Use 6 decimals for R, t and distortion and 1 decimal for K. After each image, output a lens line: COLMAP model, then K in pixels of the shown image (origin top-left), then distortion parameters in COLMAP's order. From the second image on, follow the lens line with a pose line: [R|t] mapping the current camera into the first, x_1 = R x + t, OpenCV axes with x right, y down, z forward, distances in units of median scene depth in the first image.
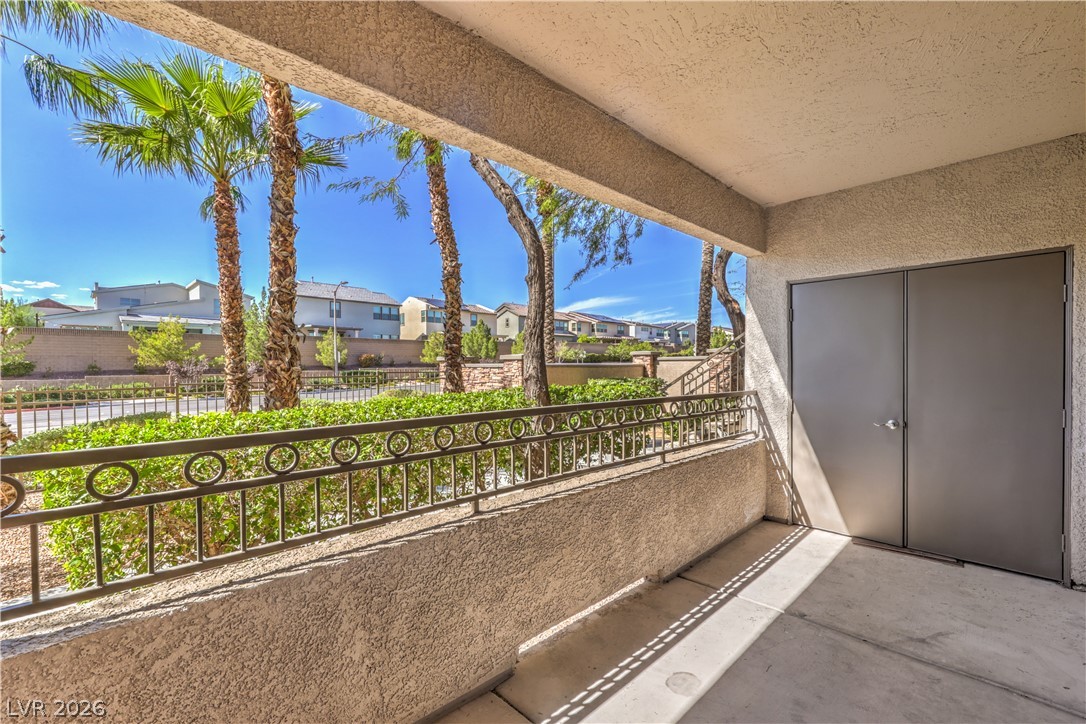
lens RADIAL K [[468.3, 0, 545.2], [0, 468.3, 375.8], [0, 0, 1]] dist [0.029405, -0.000045]
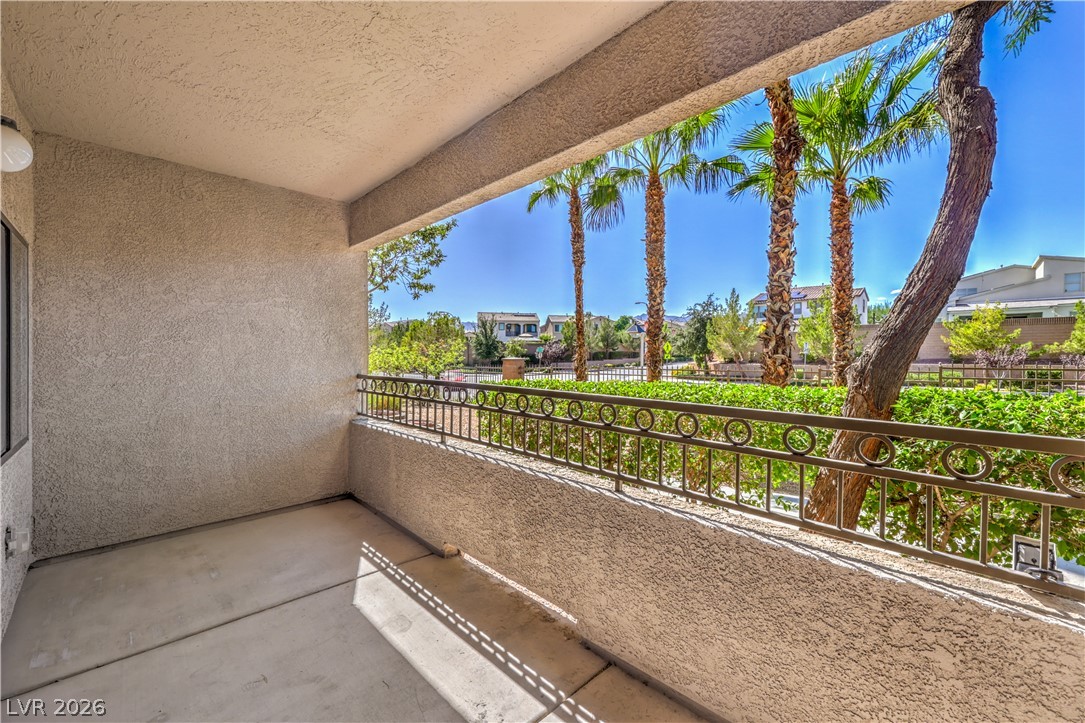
lens RADIAL K [[438.7, 0, 542.5], [0, 438.7, 361.5], [0, 0, 1]] dist [0.001242, 0.000313]
pose [[-0.007411, 0.016986, -0.999828, 0.672173], [-0.021428, 0.999623, 0.017142, -0.009815], [0.999743, 0.021551, -0.007044, 0.672097]]
